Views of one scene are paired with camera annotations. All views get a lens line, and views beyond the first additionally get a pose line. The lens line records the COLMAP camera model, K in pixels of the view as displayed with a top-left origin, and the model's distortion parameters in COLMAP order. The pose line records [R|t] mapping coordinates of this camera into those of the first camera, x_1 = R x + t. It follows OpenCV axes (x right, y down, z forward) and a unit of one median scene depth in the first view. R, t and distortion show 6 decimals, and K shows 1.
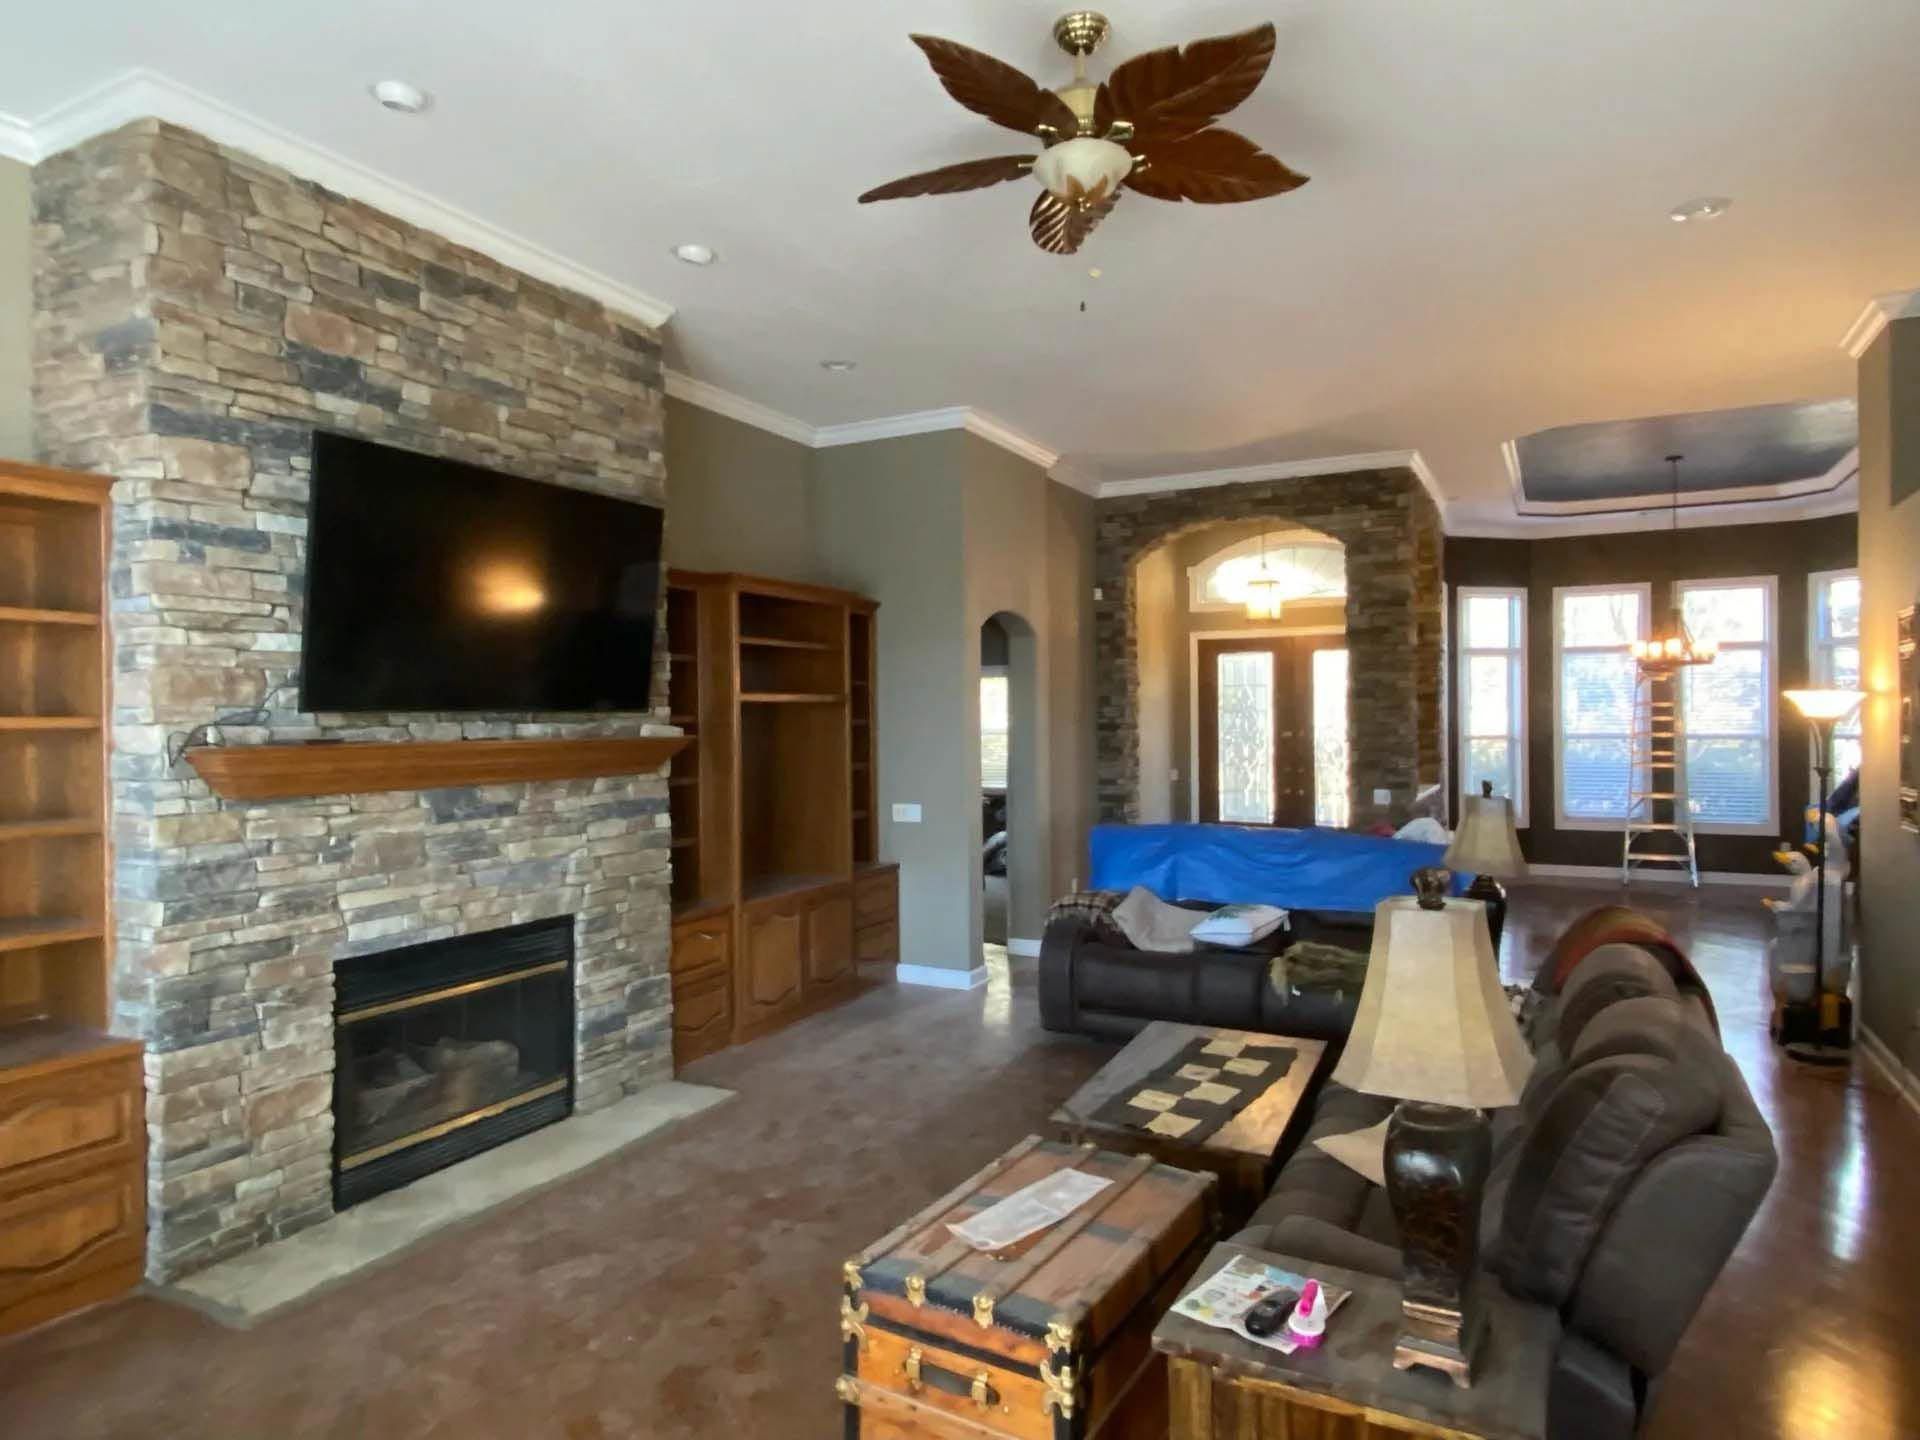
lens RADIAL K [[1189.0, 0, 928.0], [0, 1189.0, 723.7], [0, 0, 1]] dist [0.136085, -0.139191]
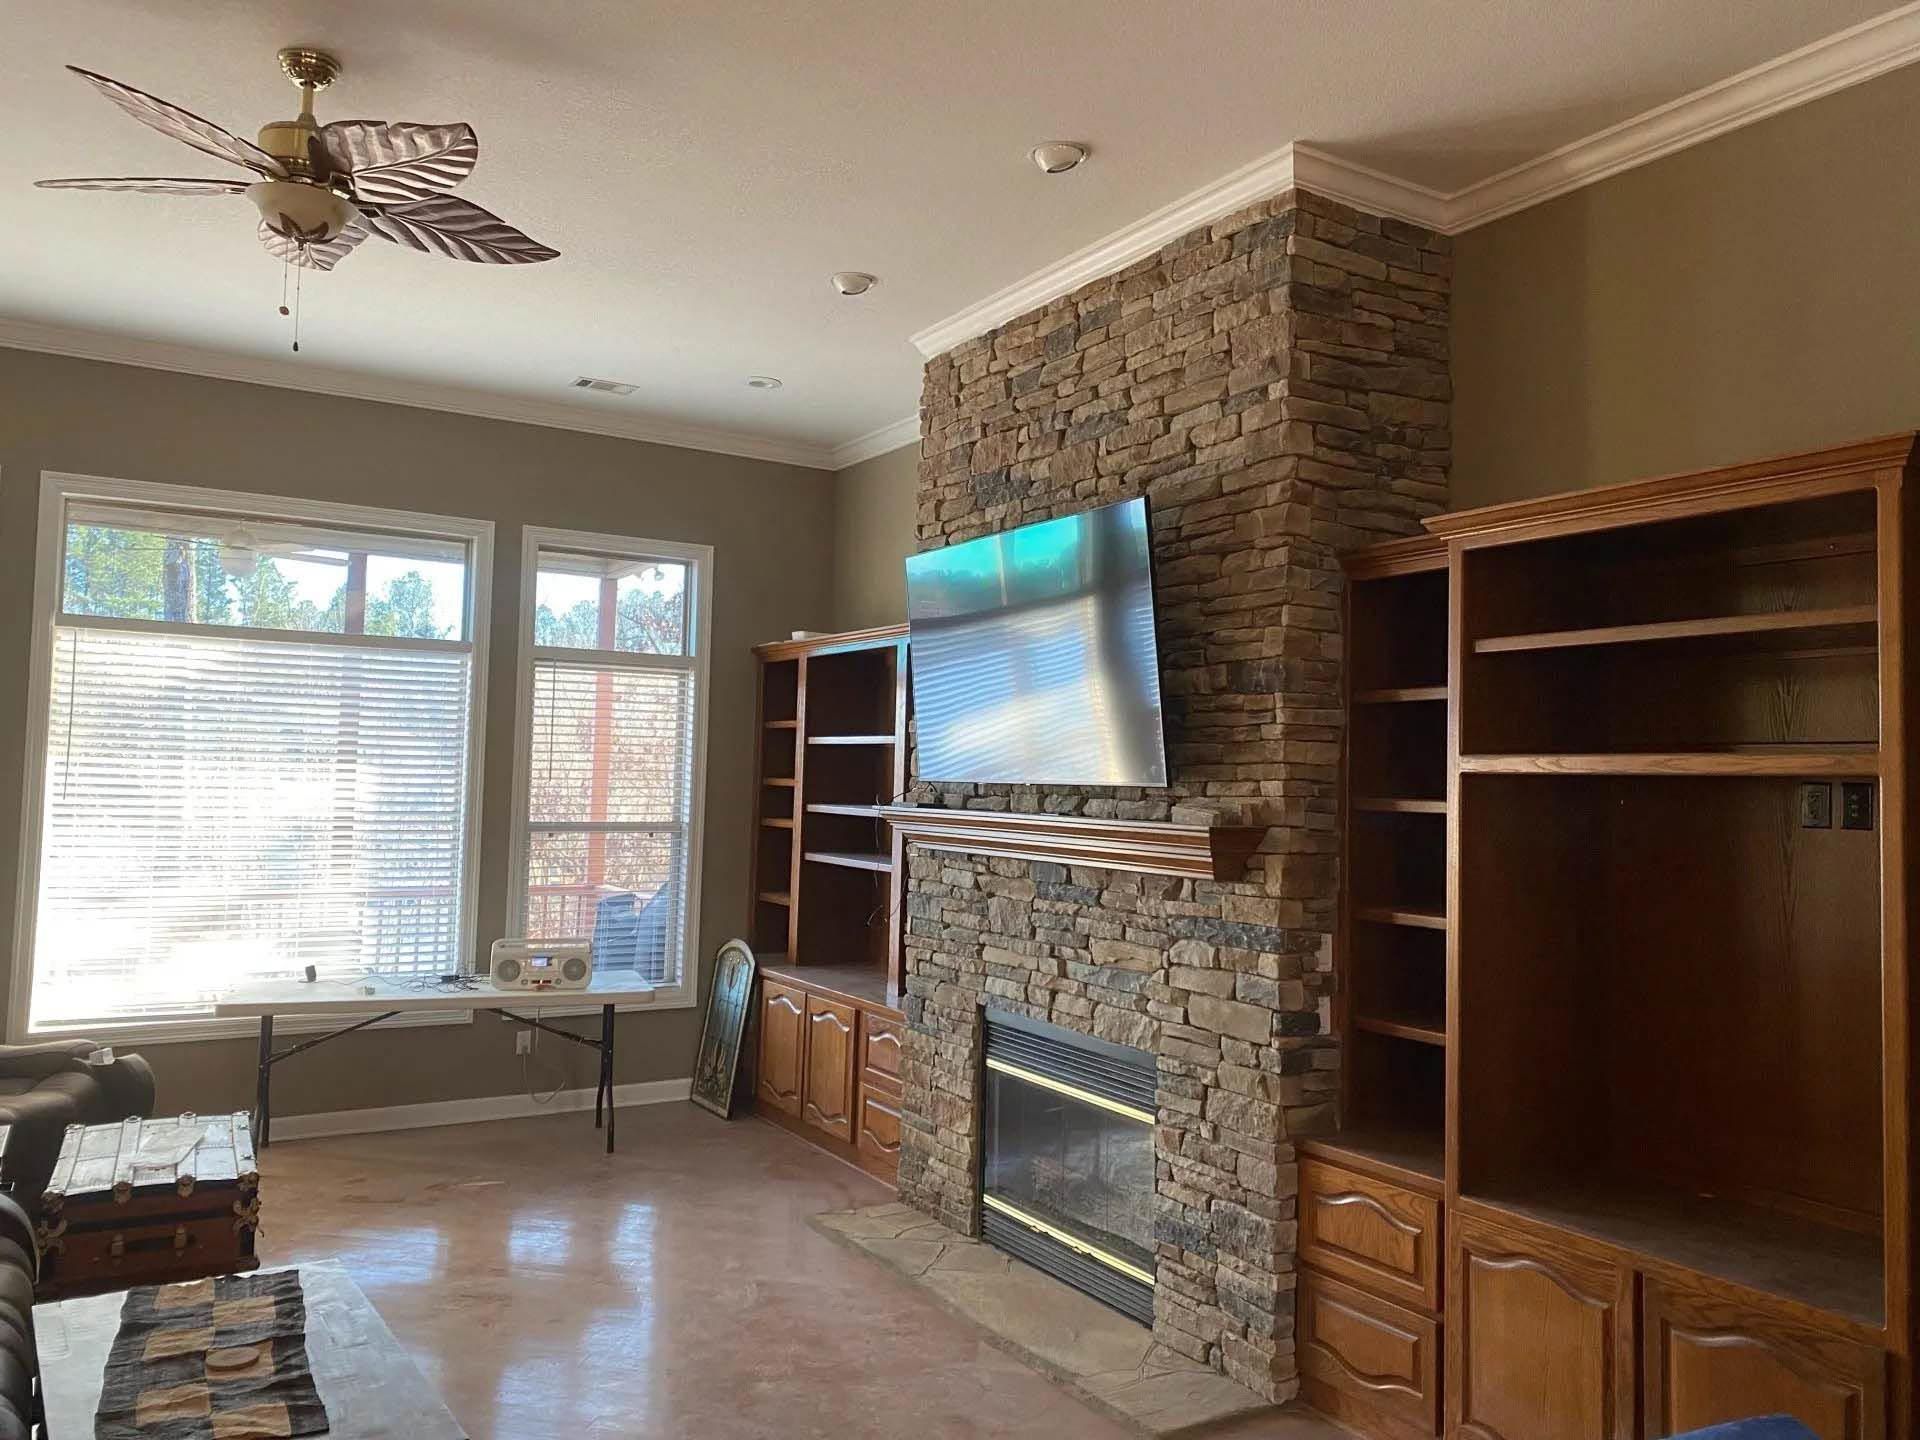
lens RADIAL K [[1410.1, 0, 960.0], [0, 1410.1, 720.0], [0, 0, 1]] dist [0.166166, -0.285203]
pose [[-0.489682, -0.046243, -0.870674, 0.609374], [-0.028248, 0.998910, -0.037167, -0.016577], [0.871443, 0.006395, -0.490455, 1.470485]]
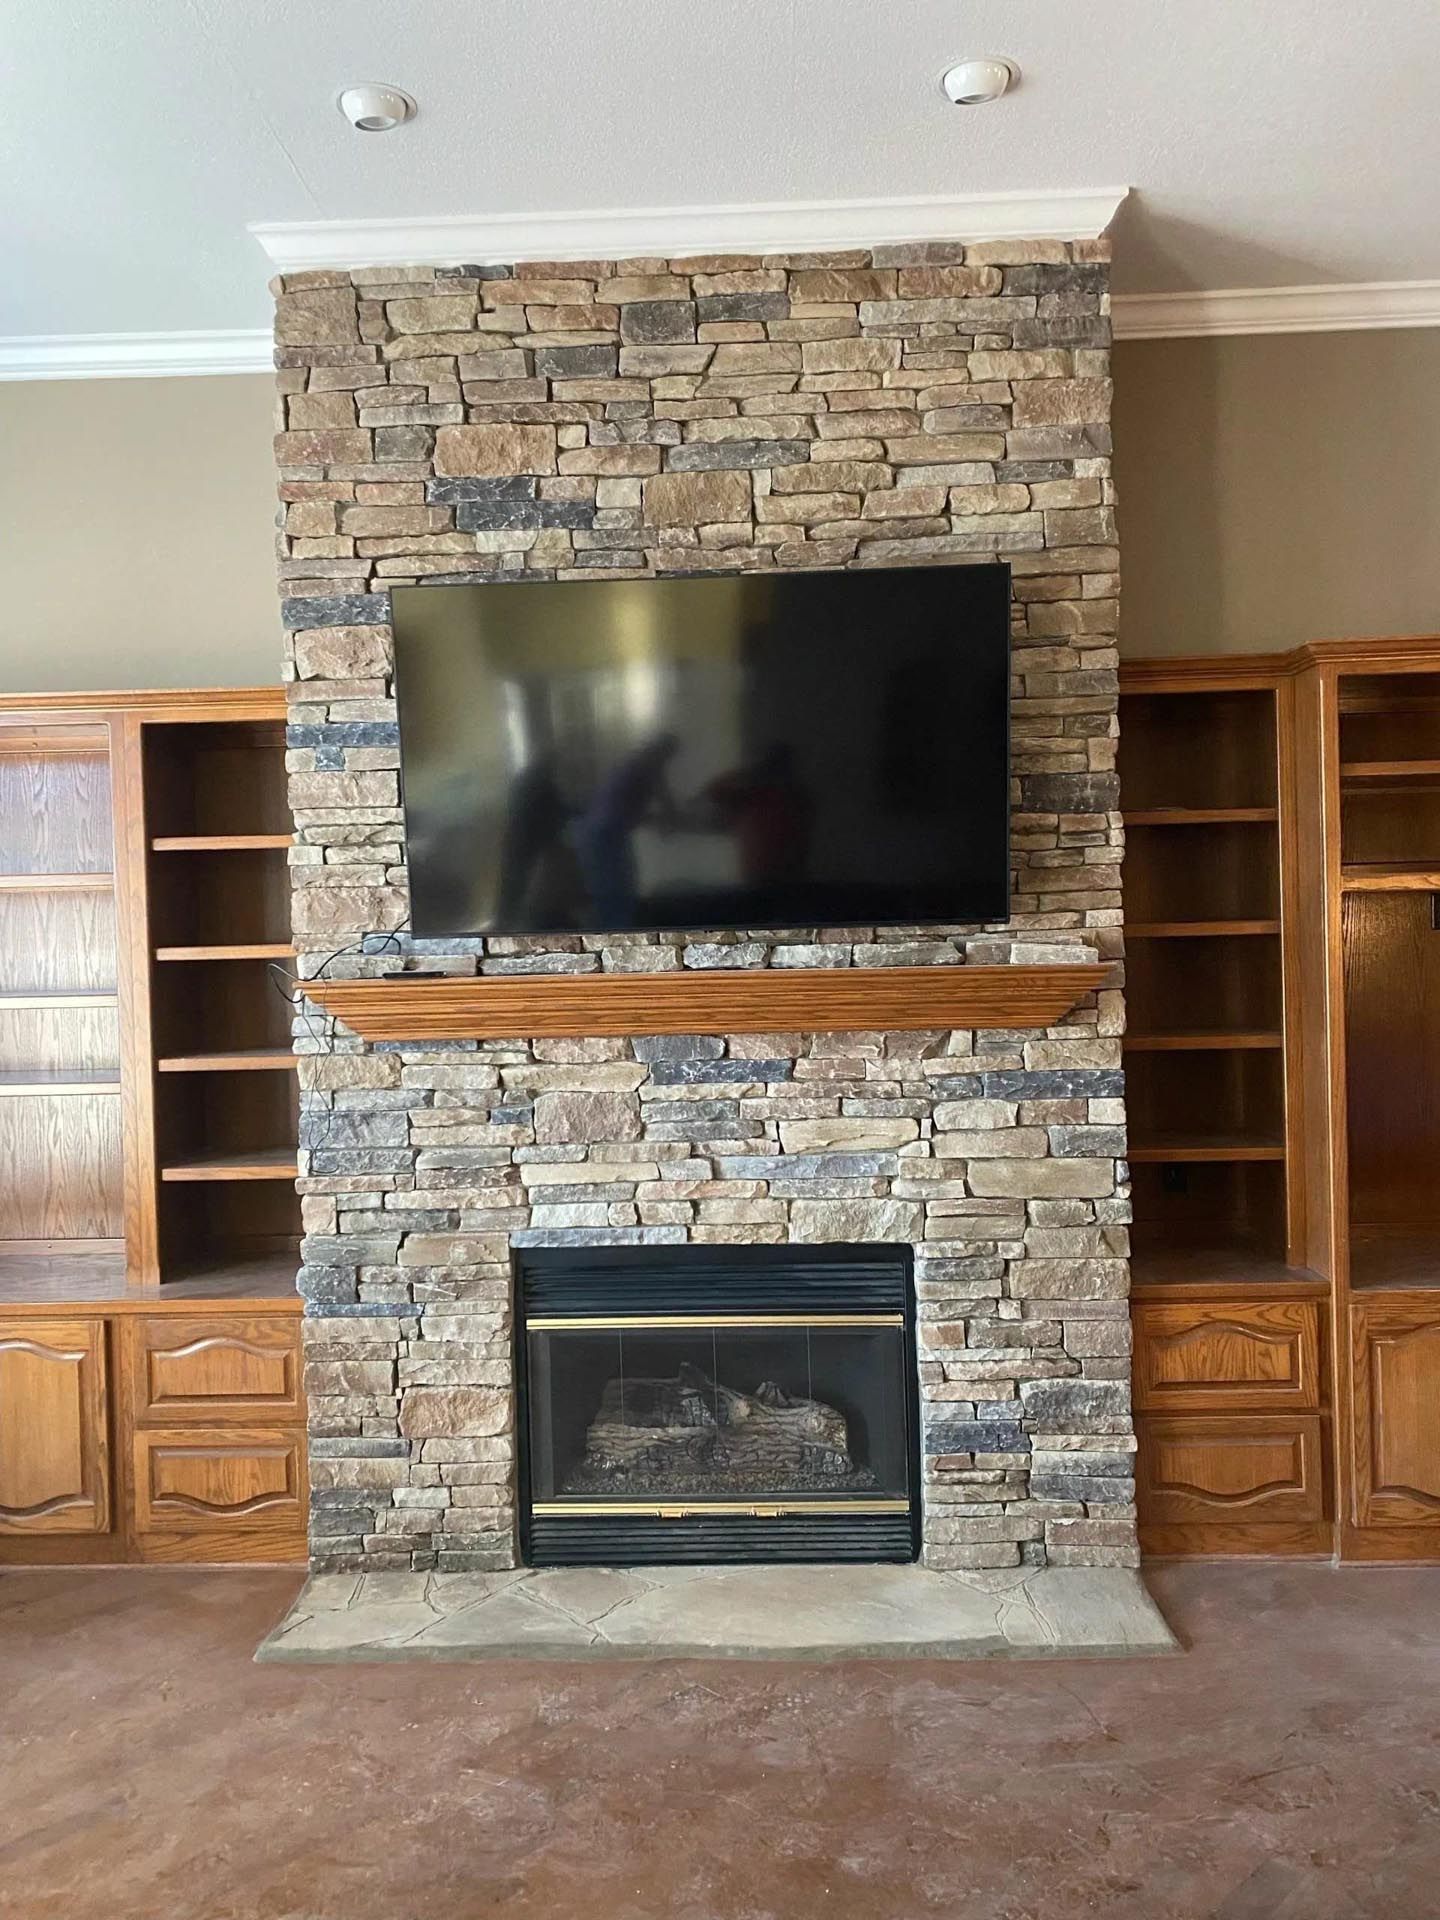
lens RADIAL K [[1426.5, 0, 720.0], [0, 1426.5, 960.0], [0, 0, 1]] dist [0.126535, -0.235468]
pose [[0.443129, 0.012240, -0.896374, 0.370369], [0.017917, 0.999586, 0.022507, -0.010740], [0.896279, -0.026033, 0.442726, 0.644283]]
